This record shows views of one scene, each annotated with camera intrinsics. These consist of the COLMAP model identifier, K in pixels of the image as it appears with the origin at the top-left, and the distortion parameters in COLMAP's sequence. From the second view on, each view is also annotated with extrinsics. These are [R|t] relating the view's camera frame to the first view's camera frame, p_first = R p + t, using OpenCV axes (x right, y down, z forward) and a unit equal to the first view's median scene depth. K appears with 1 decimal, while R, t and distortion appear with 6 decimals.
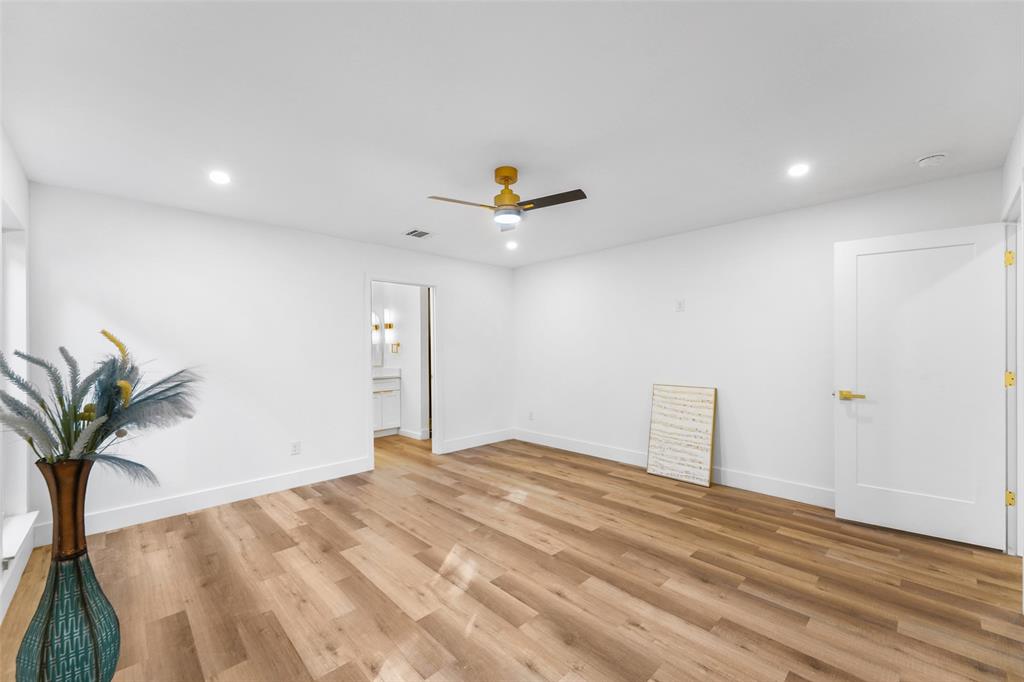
lens RADIAL K [[407.3, 0, 512.5], [0, 407.3, 346.0], [0, 0, 1]] dist [0.003100, -0.001059]
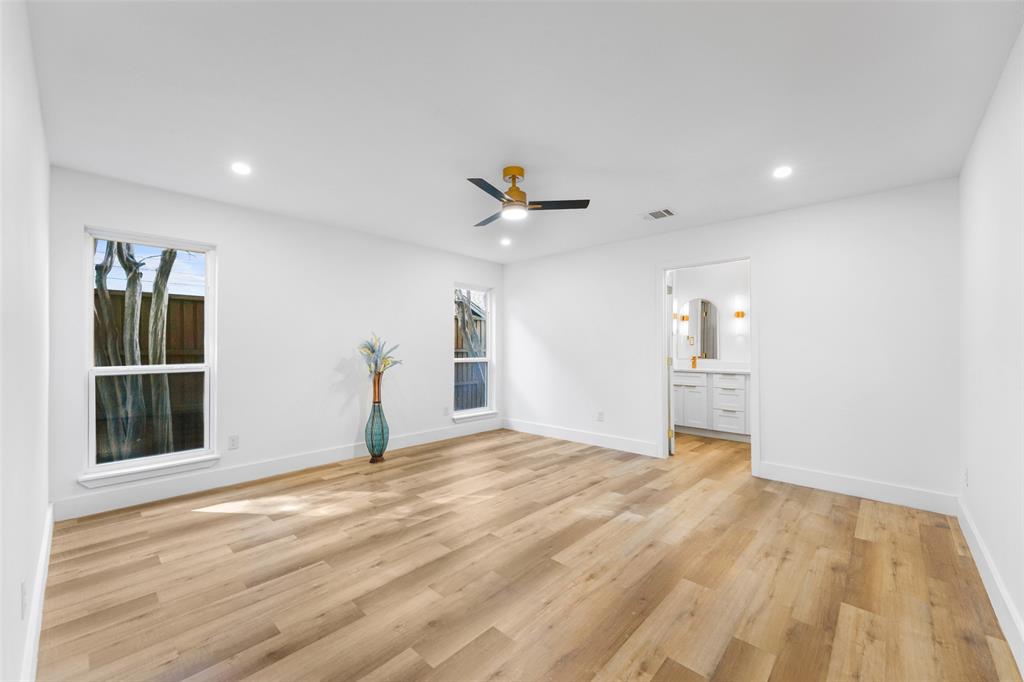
lens RADIAL K [[407.3, 0, 514.6], [0, 407.3, 341.3], [0, 0, 1]] dist [0.003100, -0.001059]
pose [[0.062932, -0.000028, -0.998018, 0.900952], [0.000761, 1.000000, 0.000020, 0.013525], [0.998018, -0.000761, 0.062932, 0.778544]]
